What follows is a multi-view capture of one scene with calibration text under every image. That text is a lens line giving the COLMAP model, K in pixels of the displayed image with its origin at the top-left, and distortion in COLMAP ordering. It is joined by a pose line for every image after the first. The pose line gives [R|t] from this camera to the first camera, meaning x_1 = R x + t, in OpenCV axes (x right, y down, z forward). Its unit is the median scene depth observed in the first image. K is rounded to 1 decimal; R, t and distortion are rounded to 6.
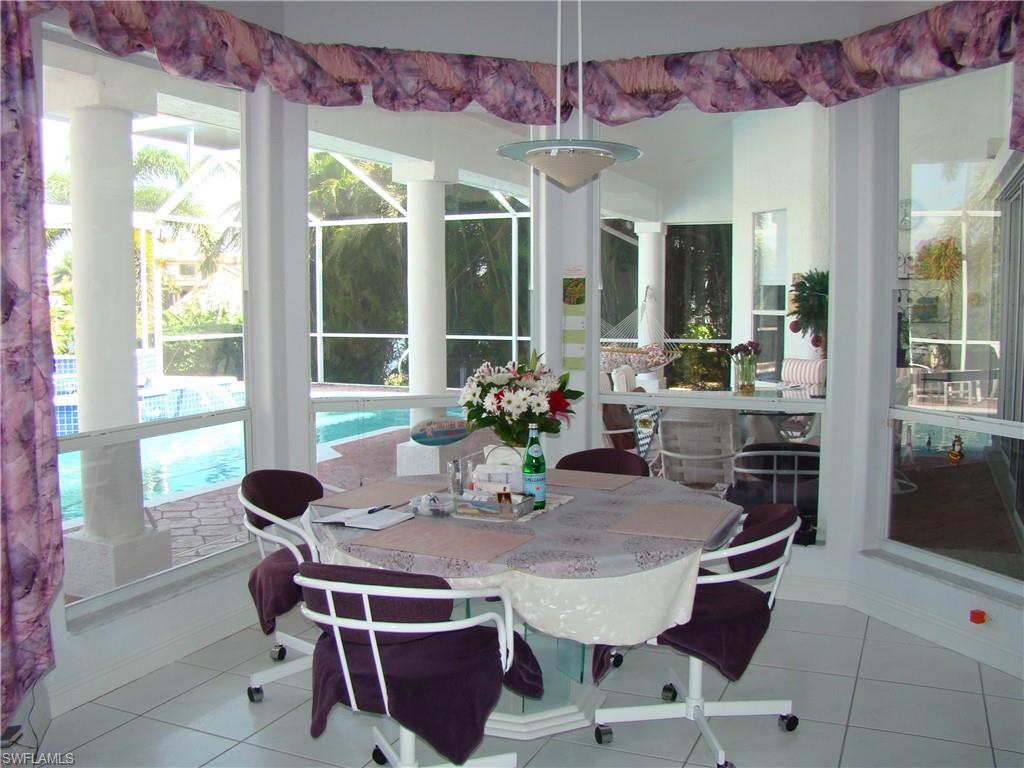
lens RADIAL K [[960.3, 0, 489.8], [0, 960.3, 386.1], [0, 0, 1]] dist [-0.175014, 0.124414]
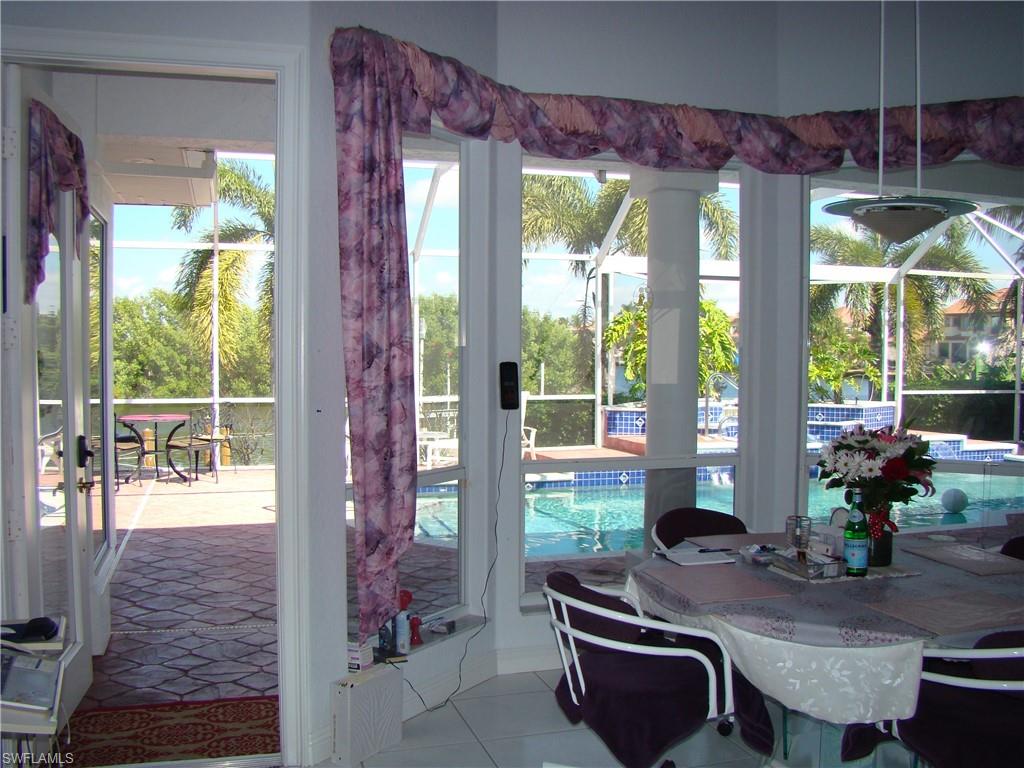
lens RADIAL K [[960.3, 0, 489.8], [0, 960.3, 386.1], [0, 0, 1]] dist [-0.175014, 0.124414]
pose [[0.656153, 0.036007, -0.753768, 0.416933], [-0.076905, 0.996851, -0.019327, -0.014157], [0.750699, 0.070650, 0.656856, 0.069305]]
